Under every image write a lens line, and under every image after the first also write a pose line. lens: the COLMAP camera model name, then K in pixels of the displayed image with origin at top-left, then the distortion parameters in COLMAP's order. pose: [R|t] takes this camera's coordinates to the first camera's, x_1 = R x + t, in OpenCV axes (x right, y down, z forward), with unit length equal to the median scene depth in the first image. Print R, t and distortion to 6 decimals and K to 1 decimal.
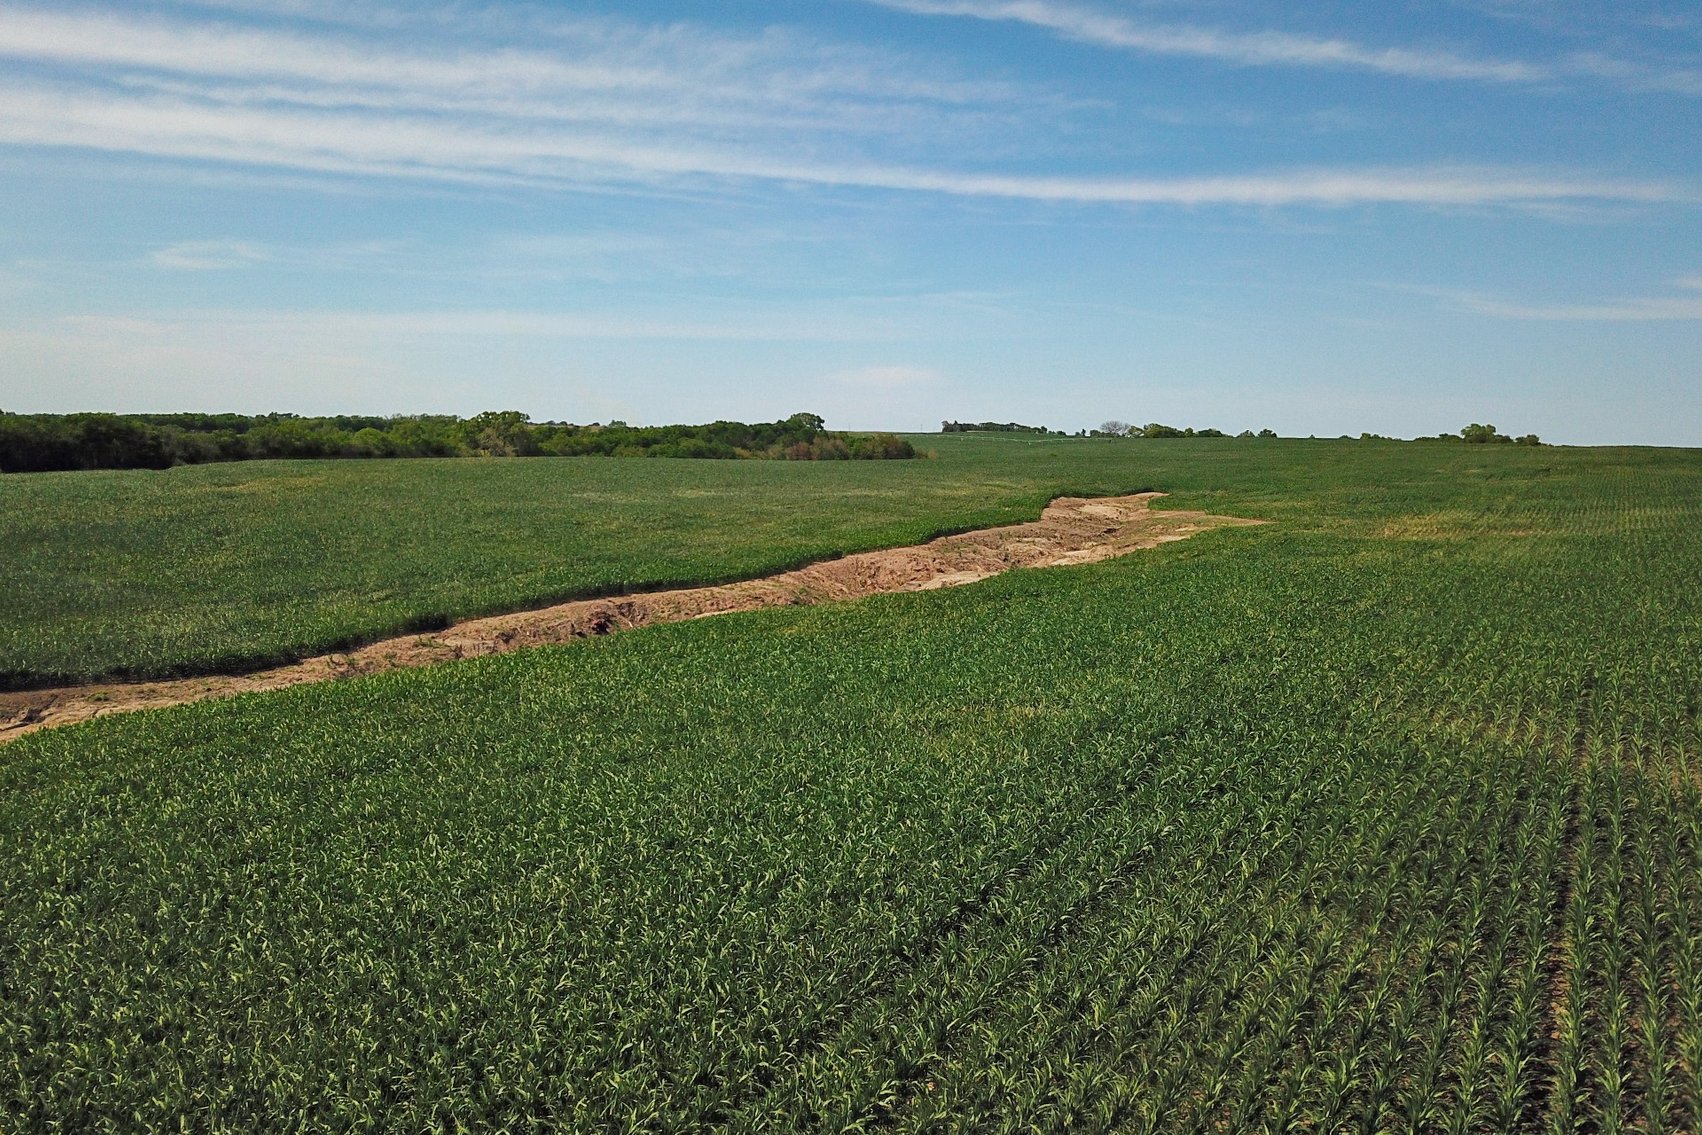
lens RADIAL K [[1397.9, 0, 851.0], [0, 1397.9, 567.5], [0, 0, 1]] dist [0.024576, -0.050079]
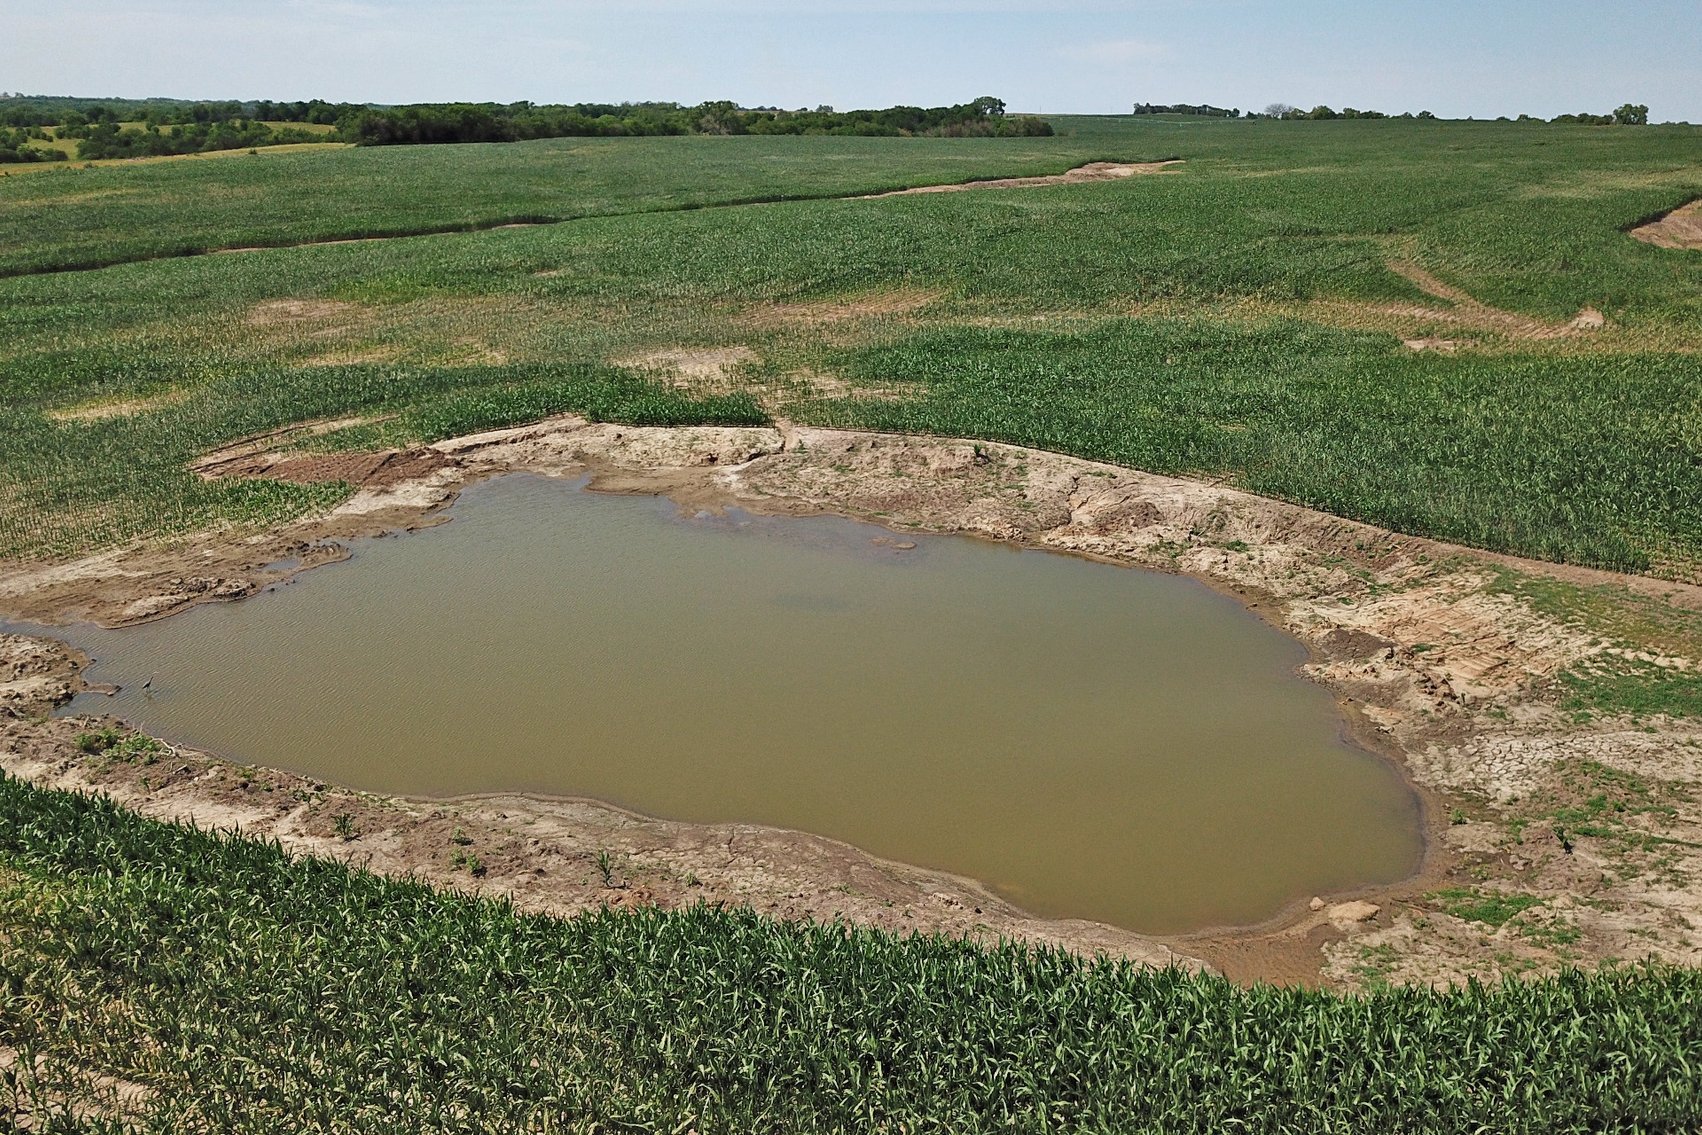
lens RADIAL K [[1397.9, 0, 851.0], [0, 1397.9, 567.5], [0, 0, 1]] dist [0.024576, -0.050079]
pose [[0.988604, 0.040972, -0.144859, 0.062774], [-0.009070, 0.976714, 0.214355, 0.025452], [0.150269, -0.210599, 0.965954, -0.261979]]
